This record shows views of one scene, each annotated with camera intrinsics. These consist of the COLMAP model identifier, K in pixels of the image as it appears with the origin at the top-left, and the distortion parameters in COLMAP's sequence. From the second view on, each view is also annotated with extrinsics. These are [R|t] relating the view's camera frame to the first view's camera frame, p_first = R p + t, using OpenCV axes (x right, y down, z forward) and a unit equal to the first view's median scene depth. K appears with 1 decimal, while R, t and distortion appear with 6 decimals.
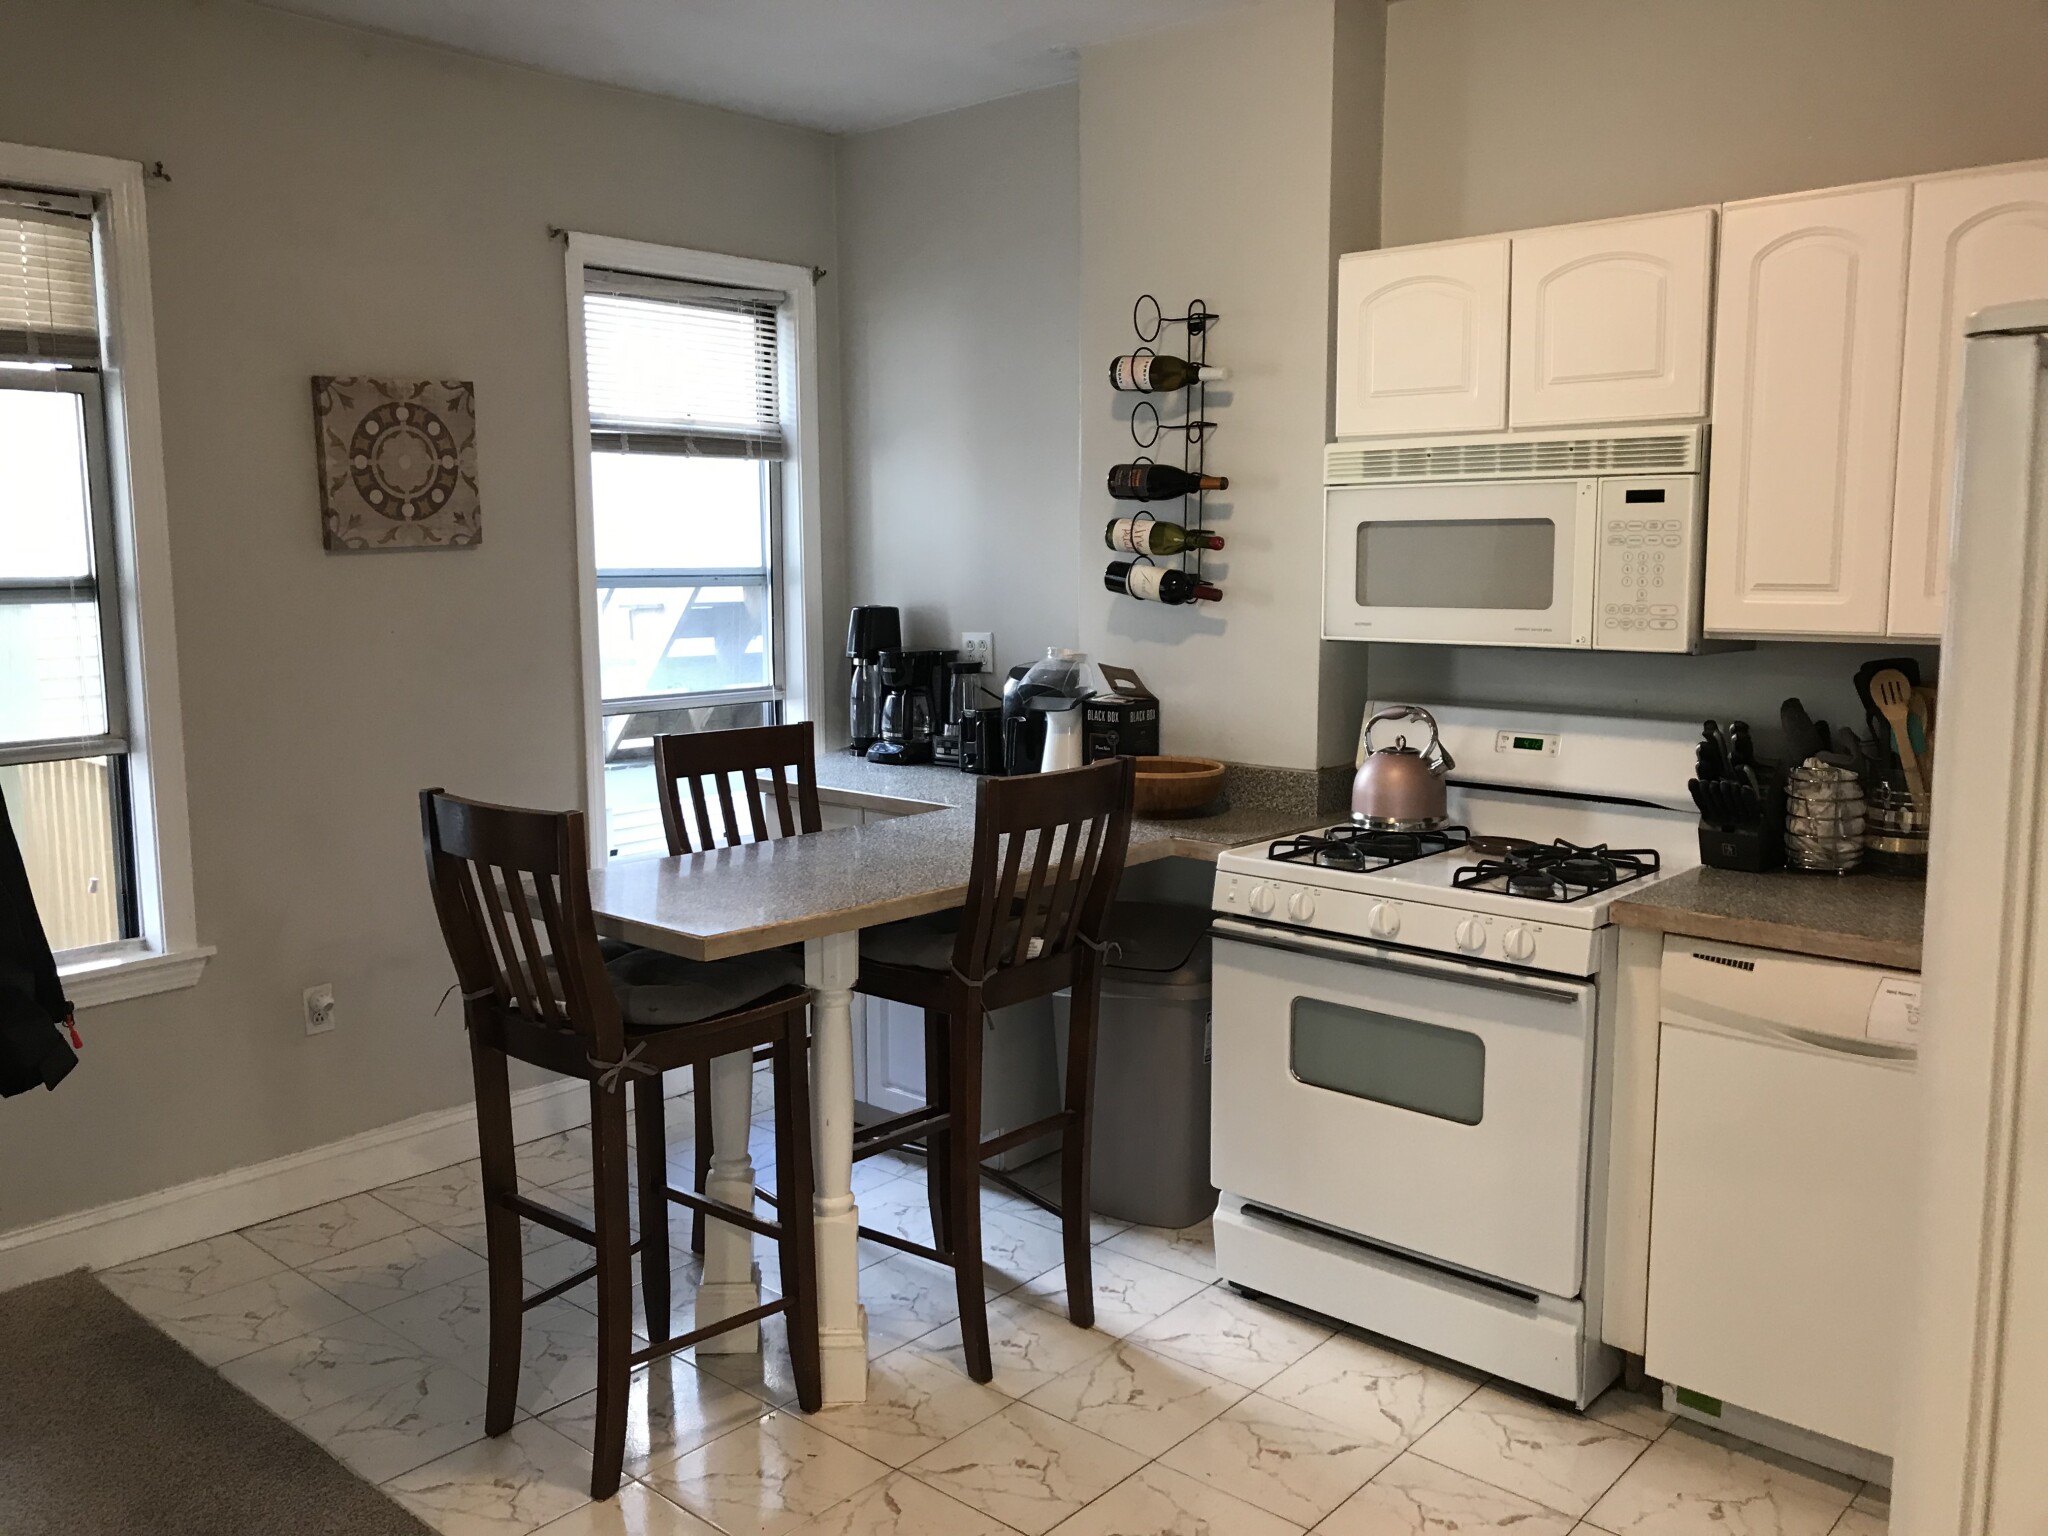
lens RADIAL K [[1665.0, 0, 1025.8], [0, 1665.0, 765.0], [0, 0, 1]] dist [0.010016, -0.008872]
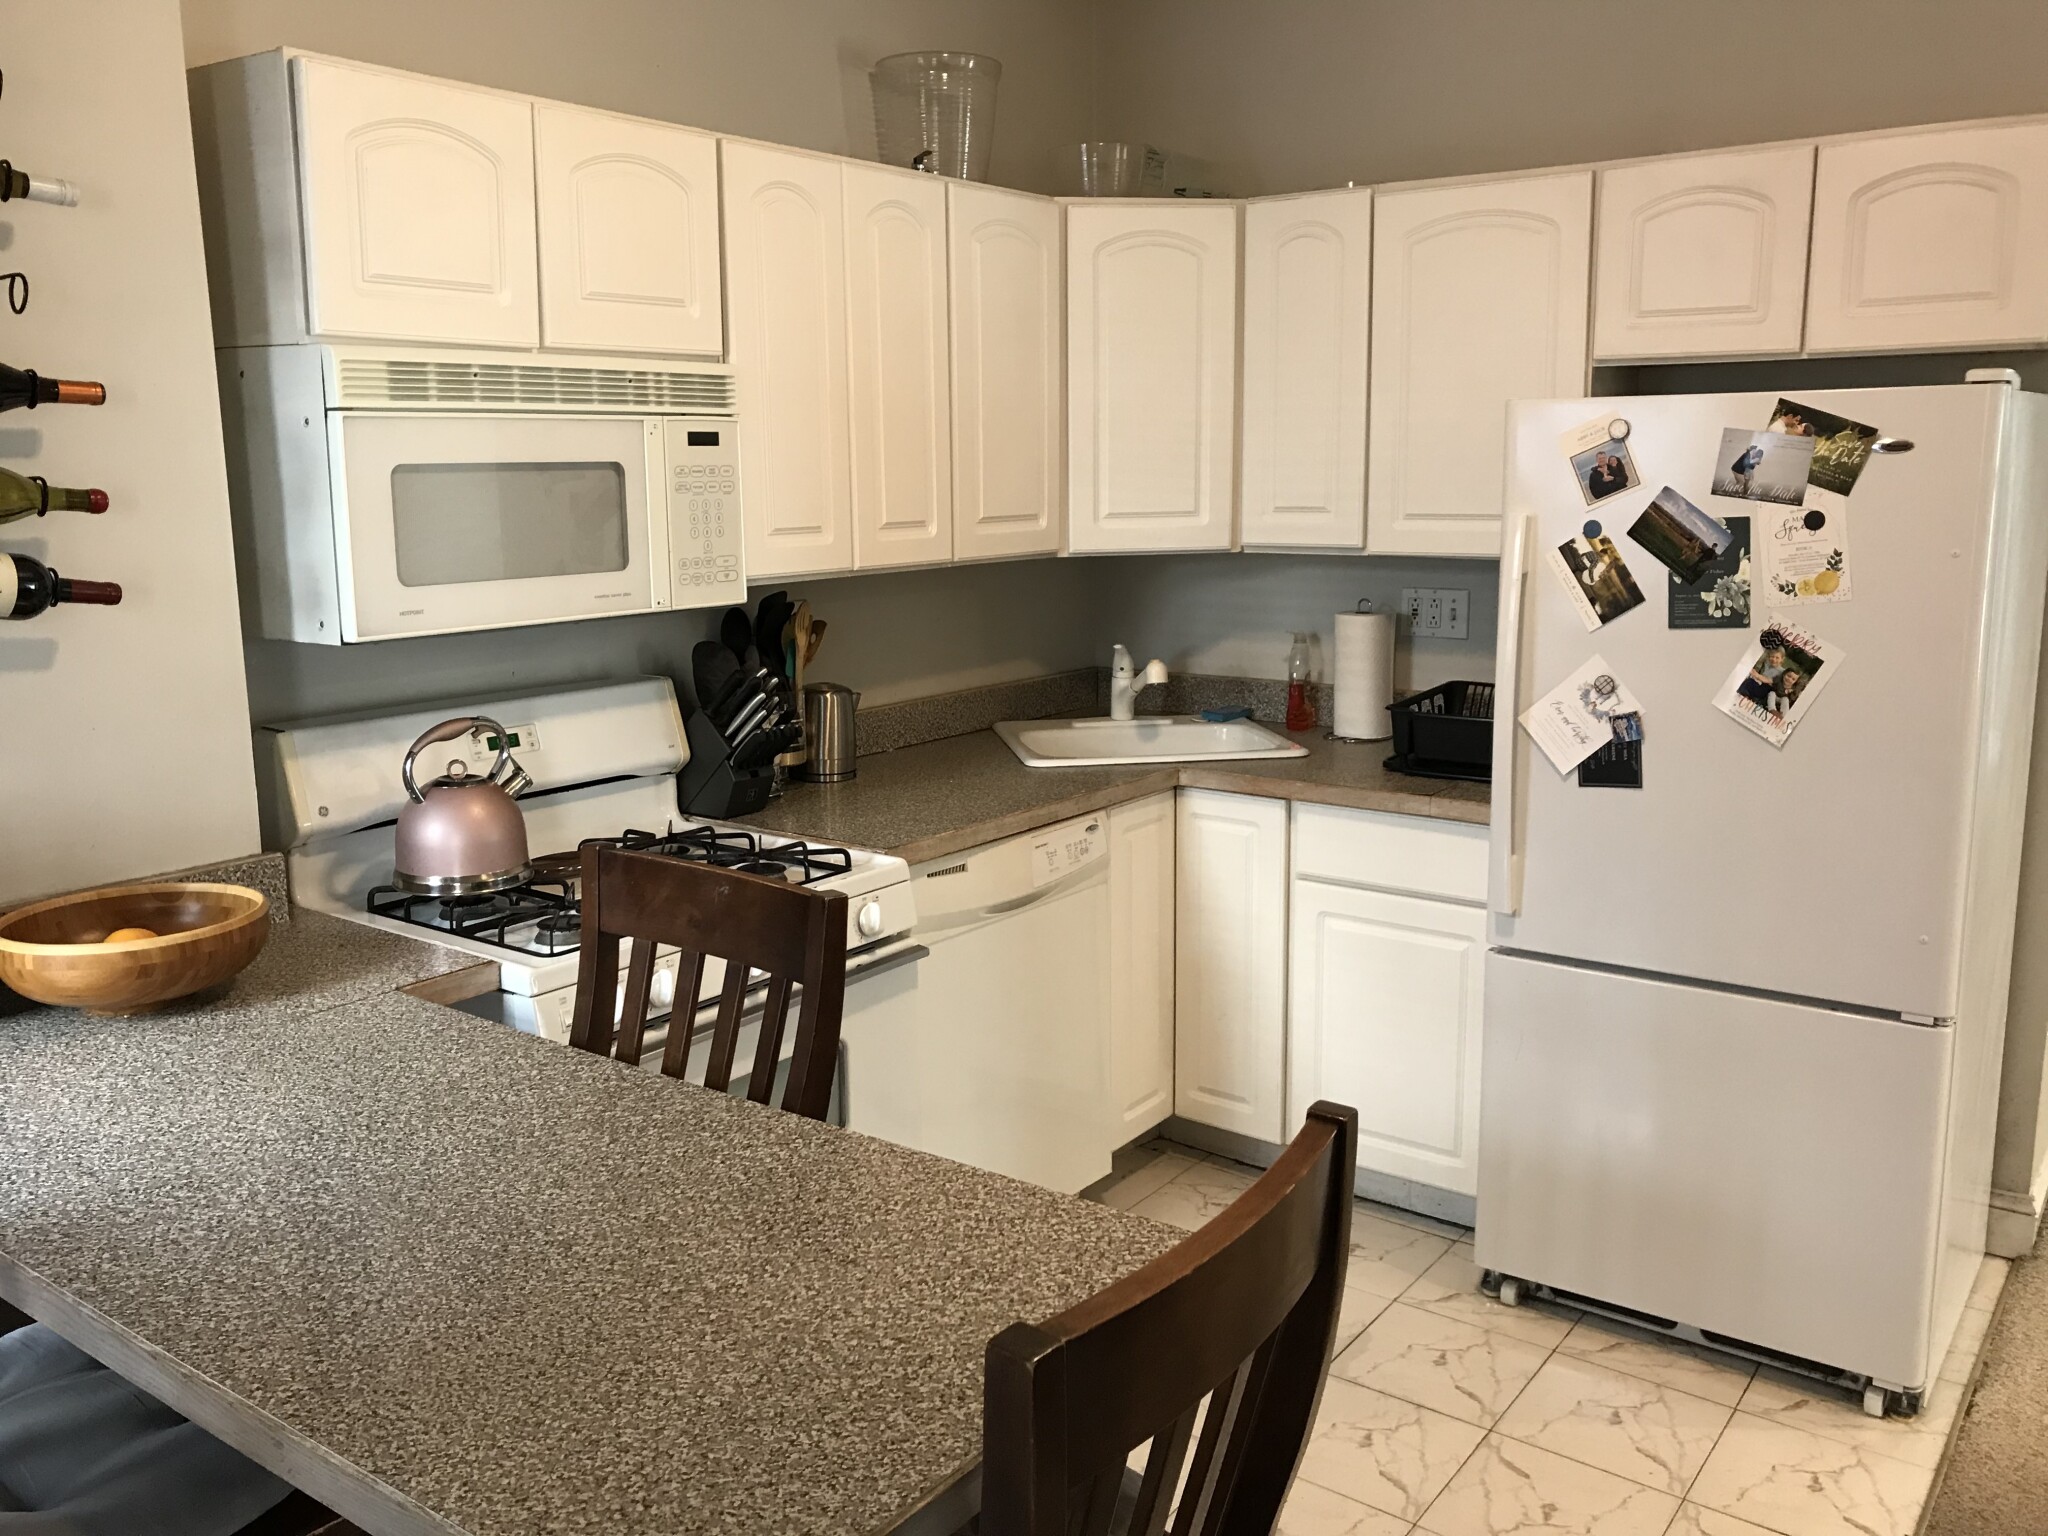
lens RADIAL K [[1665.0, 0, 1025.3], [0, 1665.0, 759.6], [0, 0, 1]] dist [0.010016, -0.008872]
pose [[-0.102373, -0.170550, 0.980017, -0.563309], [0.141569, 0.972667, 0.184059, -0.129073], [-0.984621, 0.157582, -0.075430, 0.893824]]
